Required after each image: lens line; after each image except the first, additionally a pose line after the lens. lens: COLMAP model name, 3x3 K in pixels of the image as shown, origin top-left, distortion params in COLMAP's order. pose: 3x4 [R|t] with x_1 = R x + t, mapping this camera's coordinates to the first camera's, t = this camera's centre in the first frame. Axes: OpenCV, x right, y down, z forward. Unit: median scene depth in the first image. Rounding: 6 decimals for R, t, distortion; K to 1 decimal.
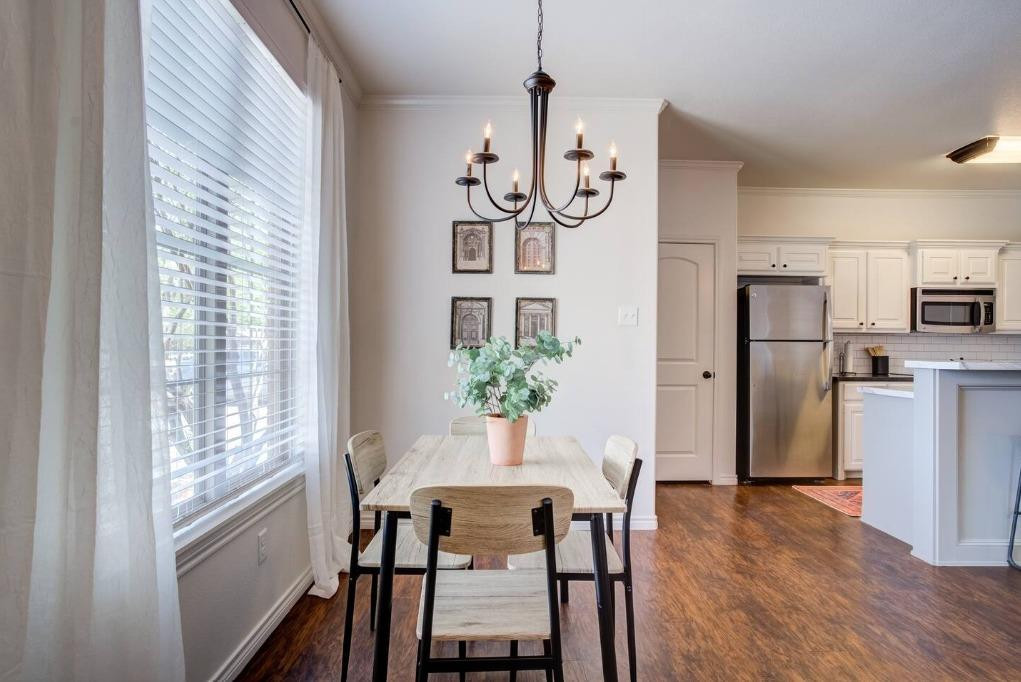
lens RADIAL K [[539.9, 0, 505.7], [0, 539.9, 343.2], [0, 0, 1]] dist [-0.059296, 0.026325]
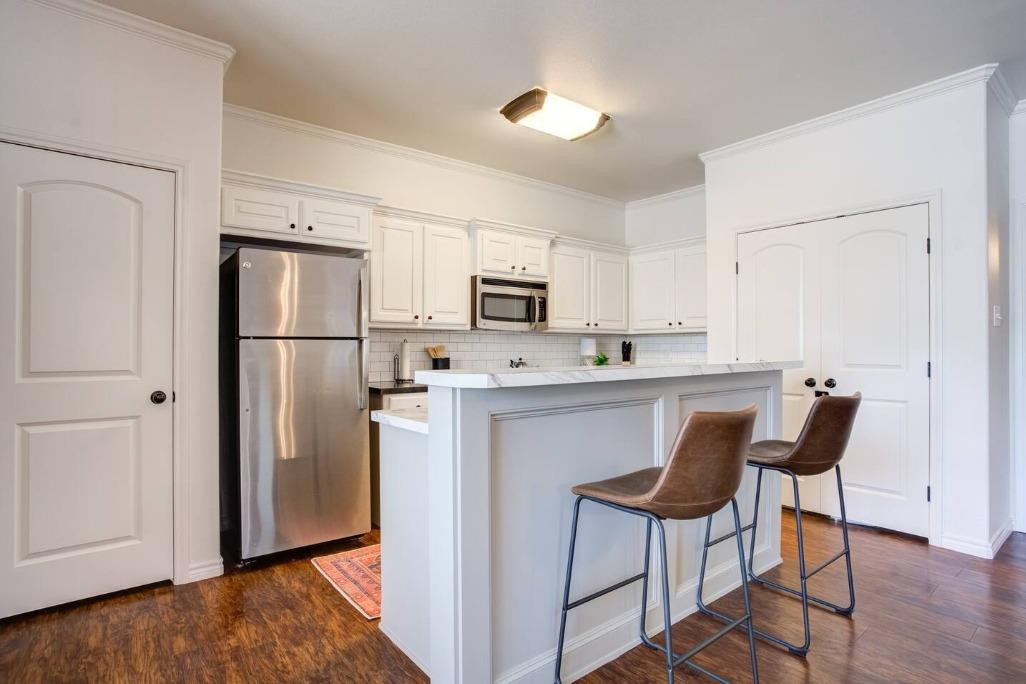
lens RADIAL K [[525.7, 0, 503.6], [0, 525.7, 344.5], [0, 0, 1]] dist [-0.042563, 0.017416]
pose [[0.790180, -0.004048, 0.612862, 0.330474], [0.002860, 0.999992, 0.002917, 0.001998], [-0.612868, -0.000552, 0.790185, 0.339432]]
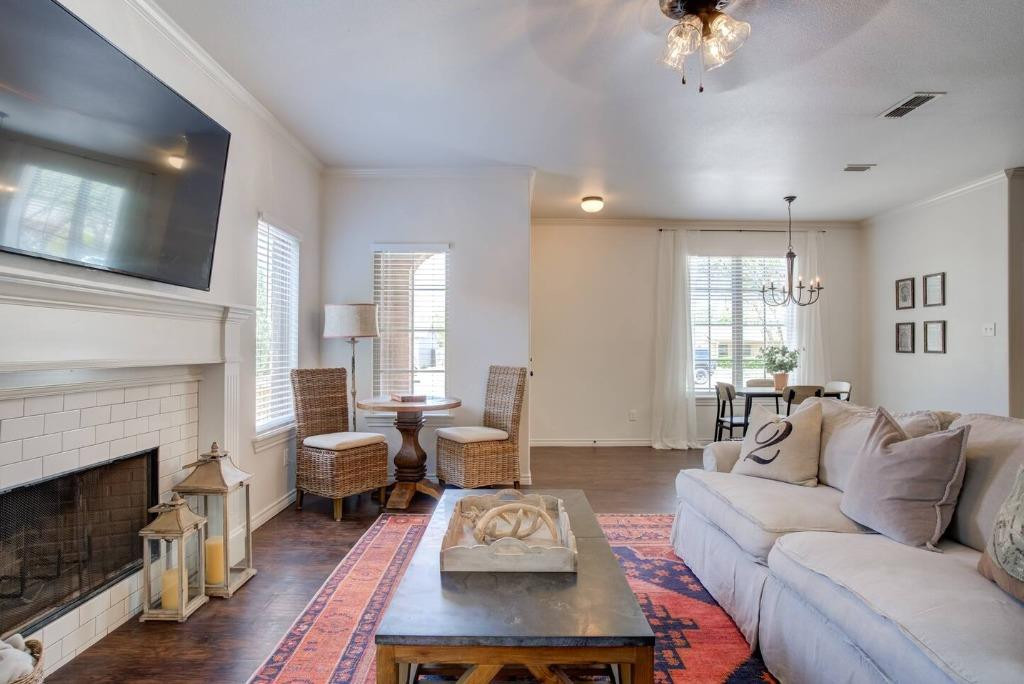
lens RADIAL K [[529.4, 0, 508.4], [0, 529.4, 341.6], [0, 0, 1]] dist [-0.046095, 0.014976]
pose [[-0.007947, -0.020914, -0.999750, 1.223571], [0.000263, 0.999781, -0.020917, 0.007534], [0.999968, -0.000429, -0.007940, -0.202444]]
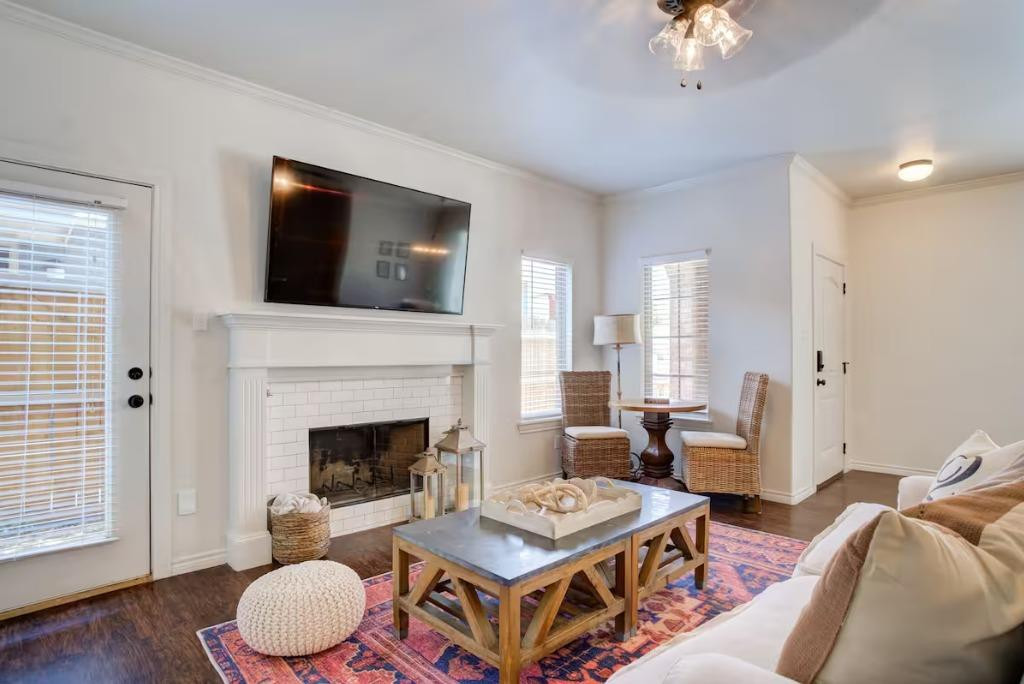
lens RADIAL K [[541.5, 0, 510.5], [0, 541.5, 342.9], [0, 0, 1]] dist [-0.059296, 0.026325]
pose [[-0.717978, -0.021389, -0.695737, 1.200519], [-0.004820, 0.999657, -0.025759, 0.006696], [0.696049, -0.015141, -0.717835, 0.155261]]
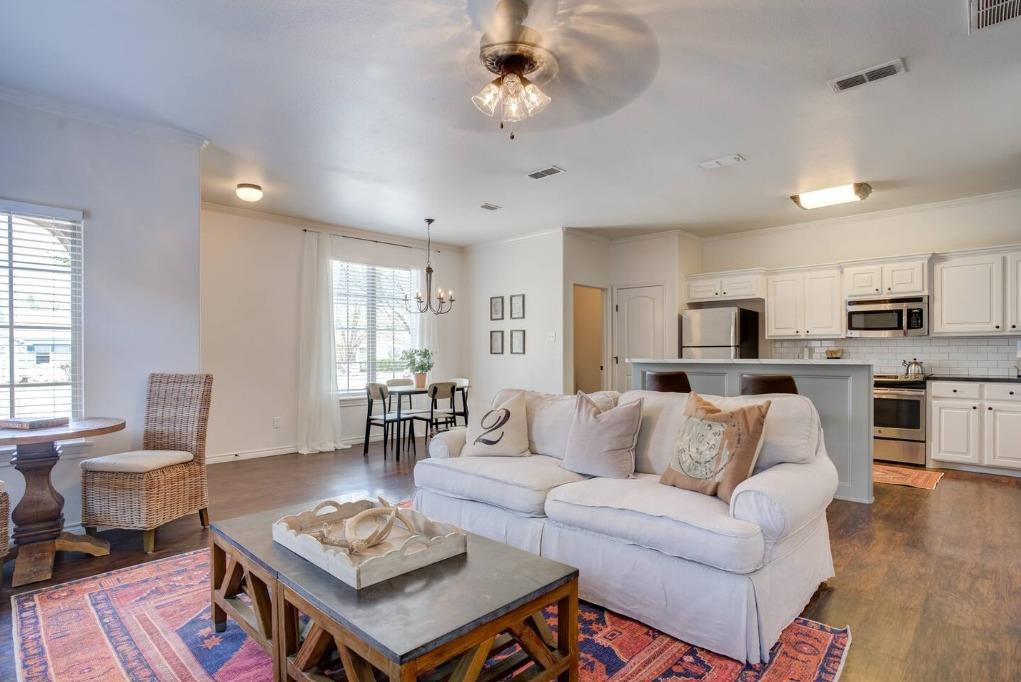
lens RADIAL K [[539.9, 0, 507.9], [0, 539.9, 348.8], [0, 0, 1]] dist [-0.059296, 0.026325]
pose [[0.716480, -0.014409, -0.697458, 1.165239], [0.011479, 0.999895, -0.008865, 0.007889], [0.697513, -0.001655, 0.716570, -0.440123]]
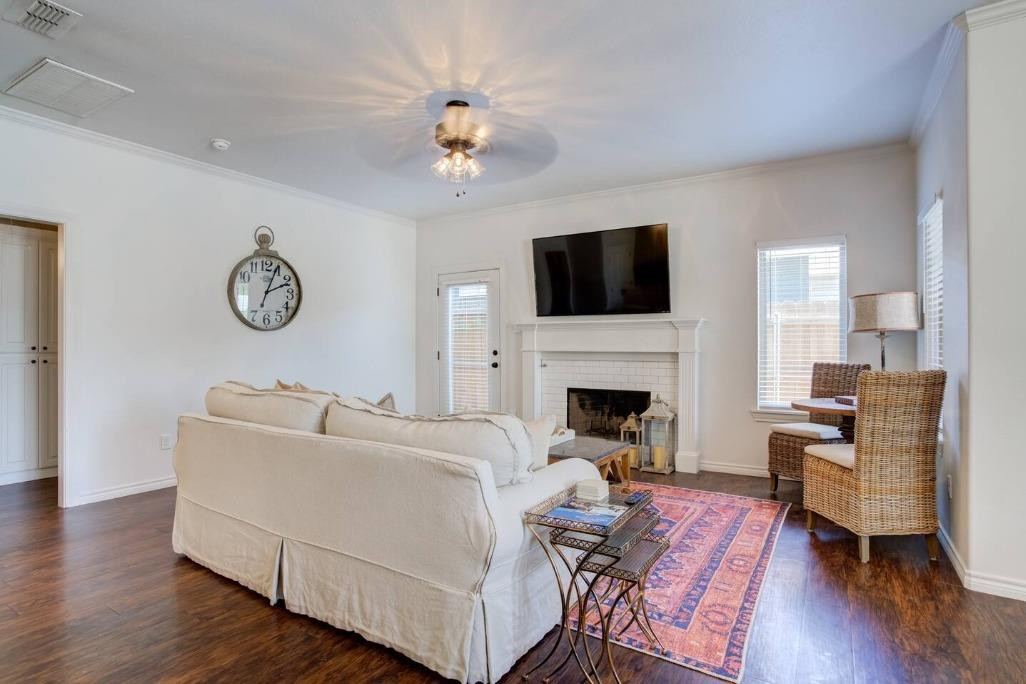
lens RADIAL K [[530.4, 0, 512.6], [0, 530.4, 346.0], [0, 0, 1]] dist [-0.046095, 0.014976]
pose [[-0.844030, -0.007585, 0.536243, 0.312094], [-0.005241, 0.999969, 0.005895, 0.001969], [-0.536271, 0.002165, -0.844043, 0.561125]]
